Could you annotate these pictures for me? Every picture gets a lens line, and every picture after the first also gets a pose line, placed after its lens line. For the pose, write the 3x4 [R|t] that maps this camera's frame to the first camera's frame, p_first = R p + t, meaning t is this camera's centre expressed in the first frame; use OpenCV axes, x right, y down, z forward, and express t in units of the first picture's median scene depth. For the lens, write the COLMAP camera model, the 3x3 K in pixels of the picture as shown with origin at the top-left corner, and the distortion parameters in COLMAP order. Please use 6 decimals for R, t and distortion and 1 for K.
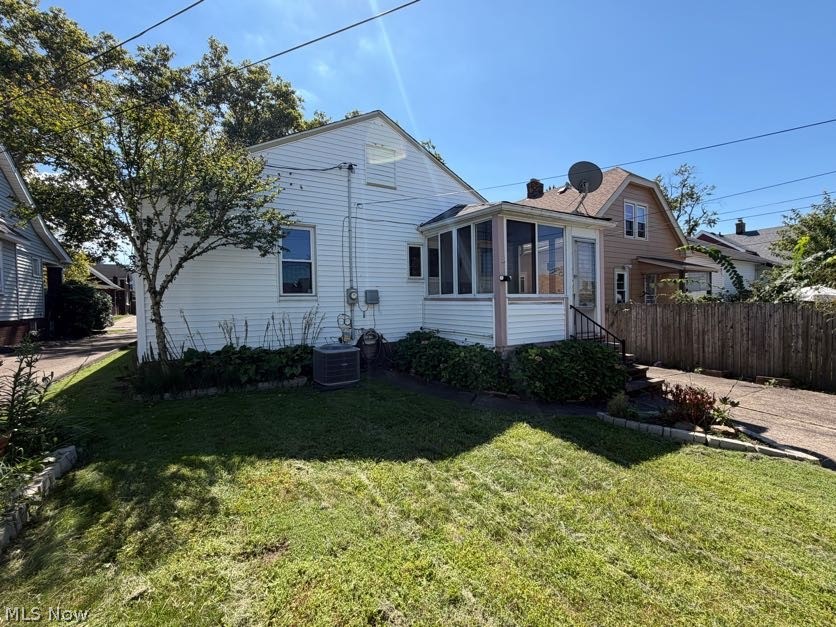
lens RADIAL K [[357.8, 0, 416.9], [0, 357.8, 309.3], [0, 0, 1]] dist [-0.001322, -0.000059]
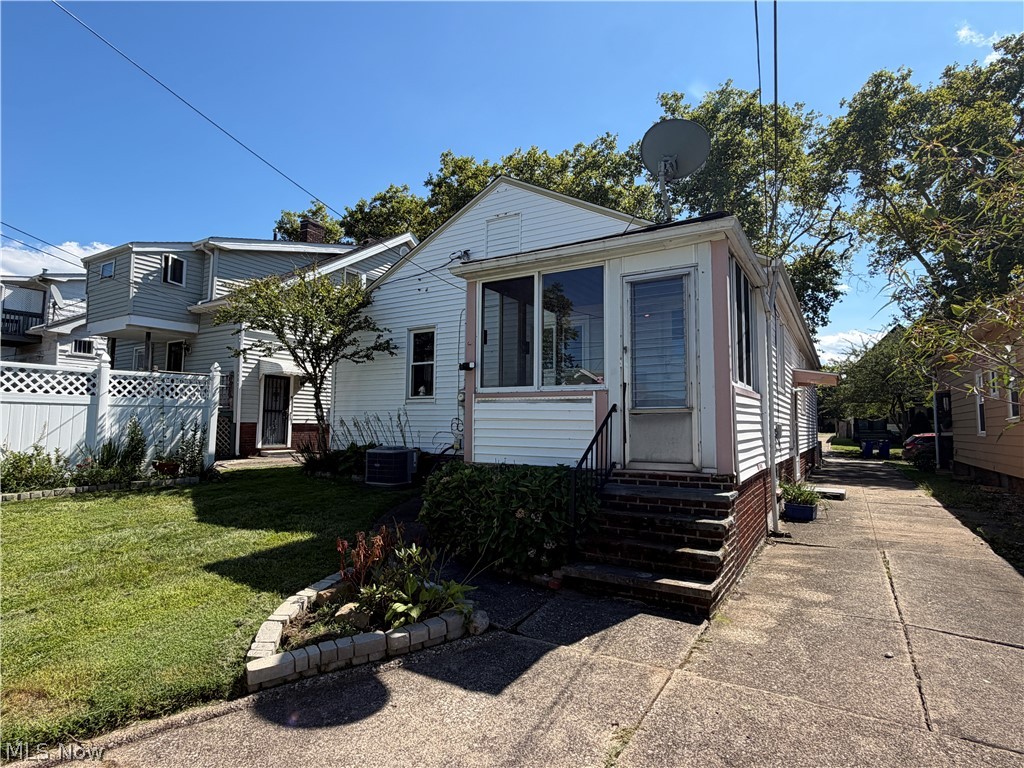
lens RADIAL K [[543.8, 0, 510.1], [0, 543.8, 383.7], [0, 0, 1]] dist [0.001117, 0.000026]
pose [[0.480618, -0.046031, -0.875721, 1.092025], [-0.036459, 0.996709, -0.072400, 0.021865], [0.876172, 0.066725, 0.477358, 0.492546]]
